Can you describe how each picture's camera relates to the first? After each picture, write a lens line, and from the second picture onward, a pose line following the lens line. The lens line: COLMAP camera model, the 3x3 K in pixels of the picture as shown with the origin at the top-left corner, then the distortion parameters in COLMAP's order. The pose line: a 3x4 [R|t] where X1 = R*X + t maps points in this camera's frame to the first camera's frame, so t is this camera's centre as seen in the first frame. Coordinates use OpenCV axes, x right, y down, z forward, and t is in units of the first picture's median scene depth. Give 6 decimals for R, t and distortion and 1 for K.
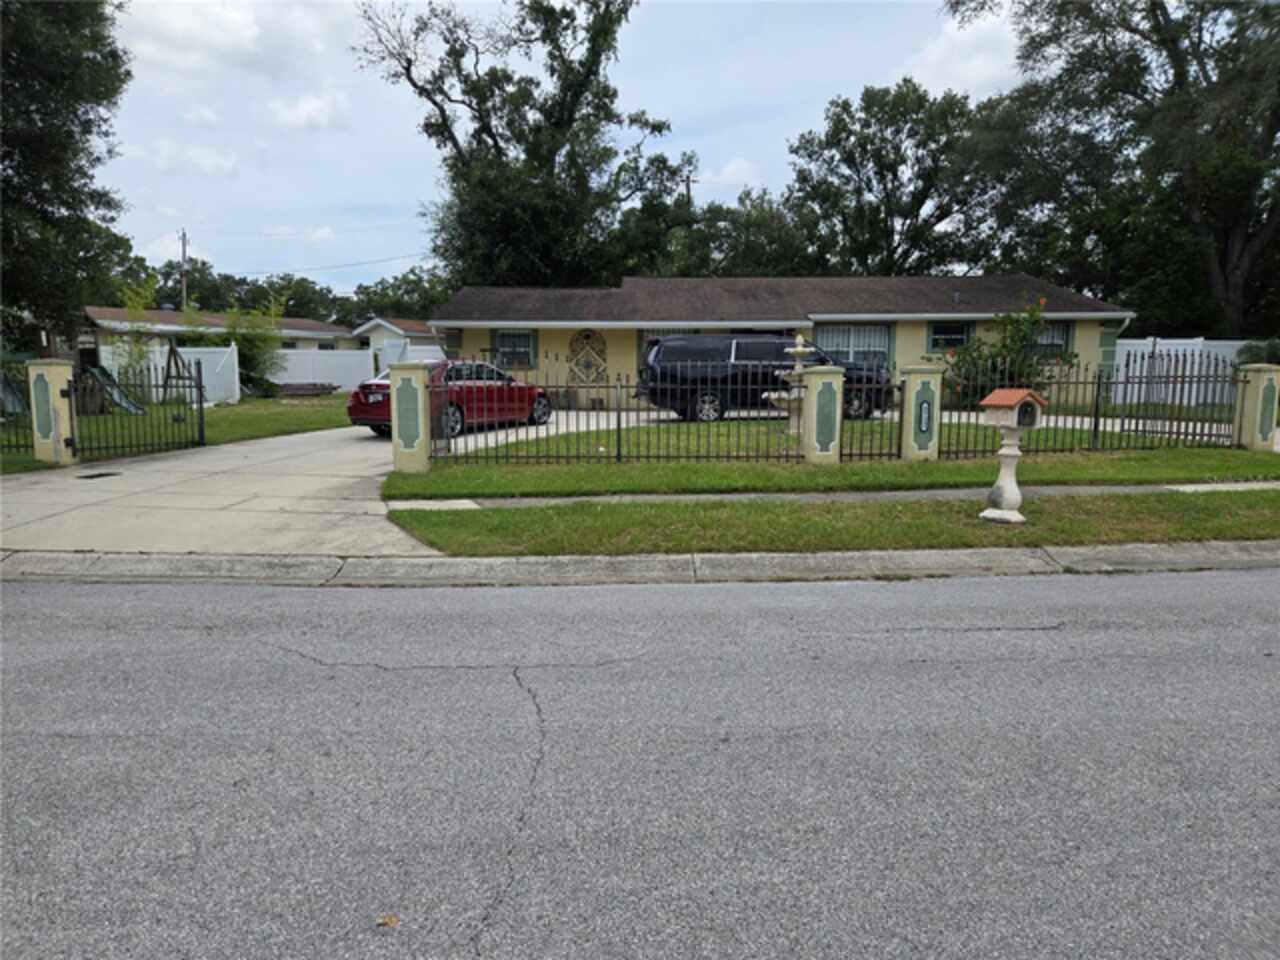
lens RADIAL K [[881.1, 0, 644.4], [0, 881.1, 485.5], [0, 0, 1]] dist [0.090607, -0.084541]
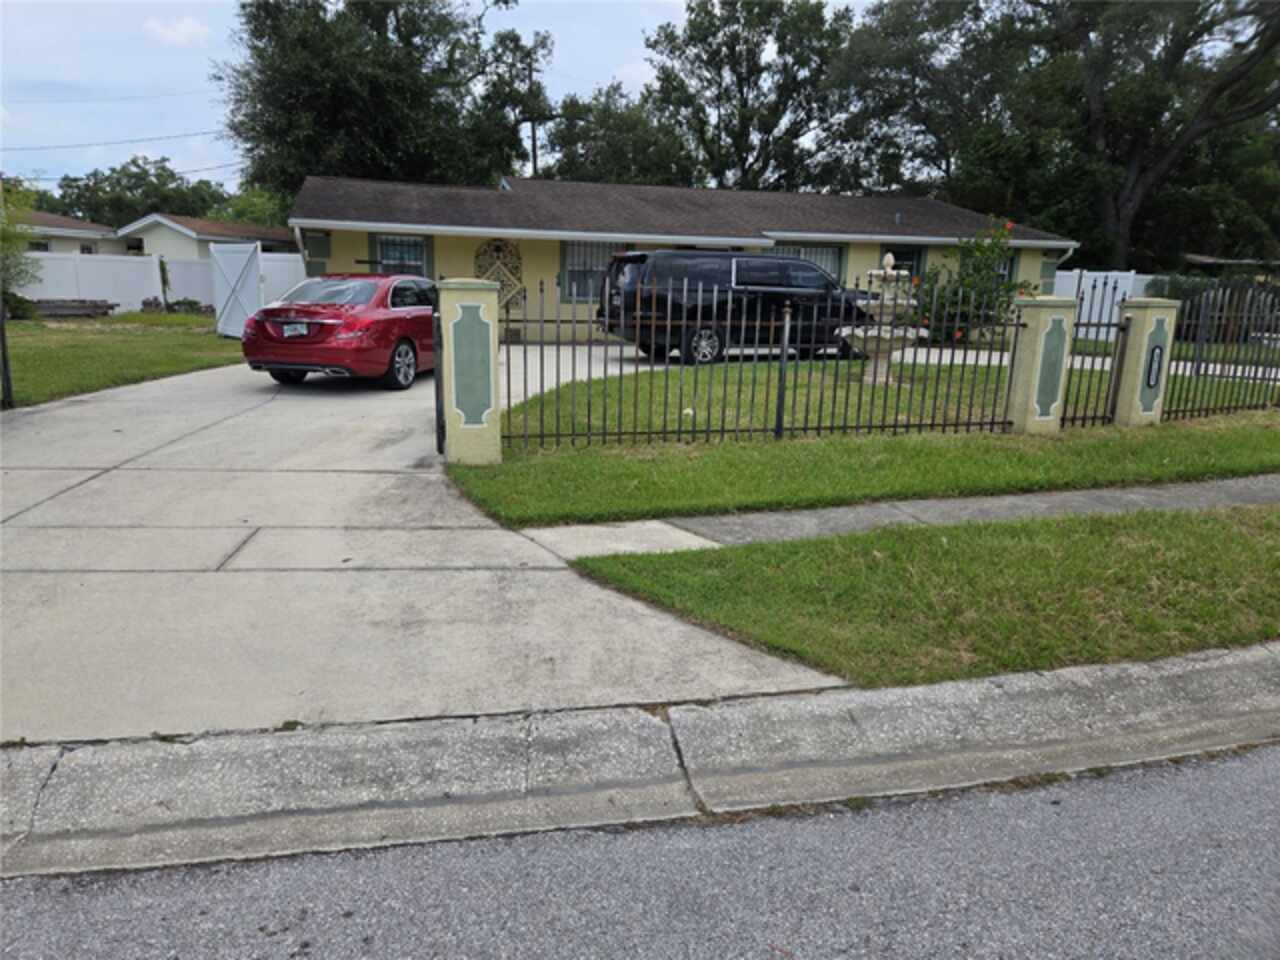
lens RADIAL K [[881.1, 0, 644.4], [0, 881.1, 485.5], [0, 0, 1]] dist [0.090607, -0.084541]
pose [[0.965006, -0.035724, 0.259781, -0.121649], [0.013742, 0.996205, 0.085950, -0.019581], [-0.261866, -0.079372, 0.961835, 0.150404]]
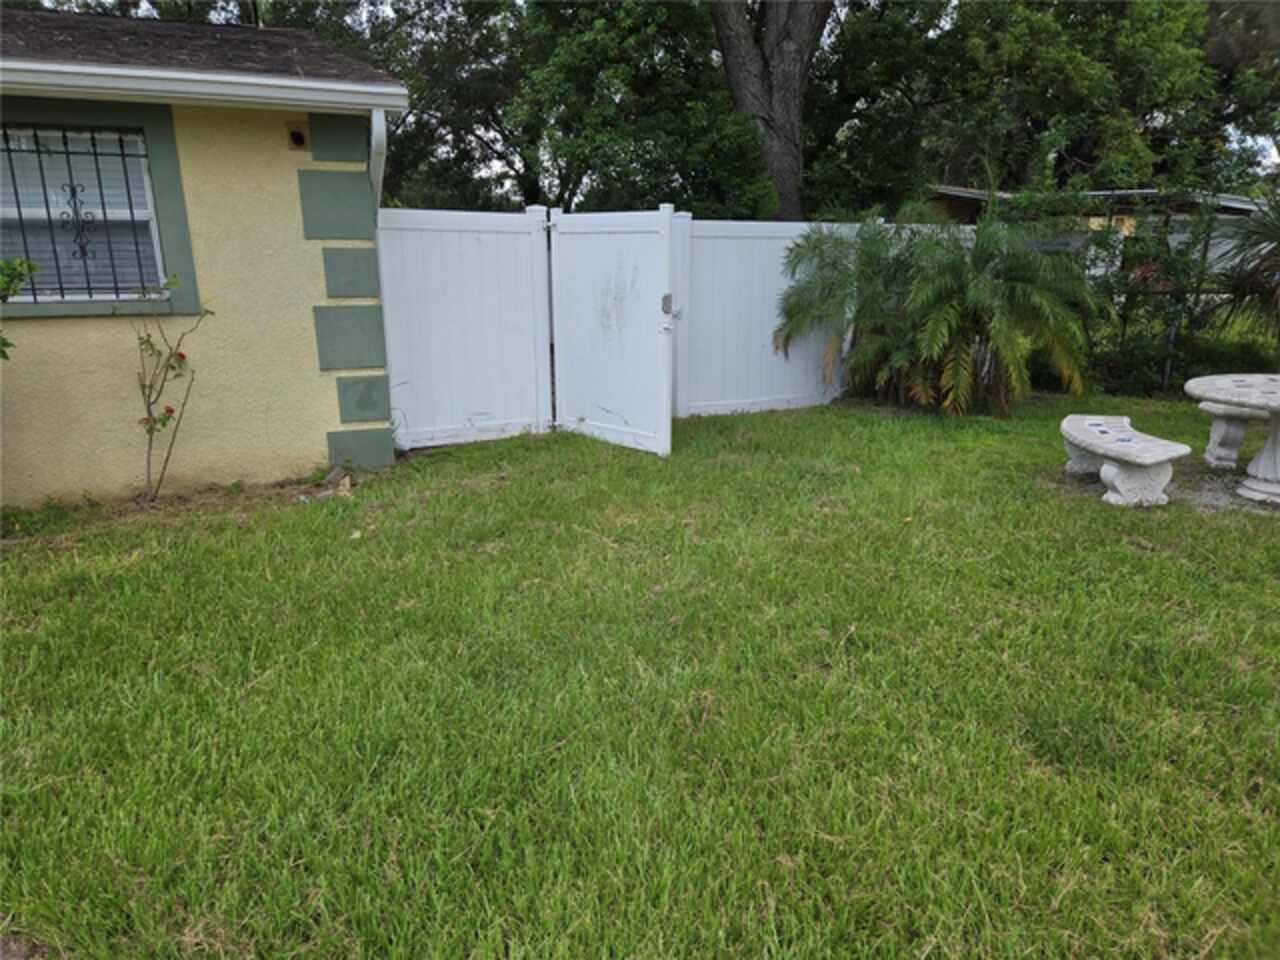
lens RADIAL K [[854.4, 0, 634.5], [0, 854.4, 492.5], [0, 0, 1]] dist [0.097193, -0.077753]
pose [[0.929045, -0.106411, 0.354332, 0.408176], [0.056917, 0.987451, 0.147313, -0.094392], [-0.365561, -0.116693, 0.923443, 0.604643]]
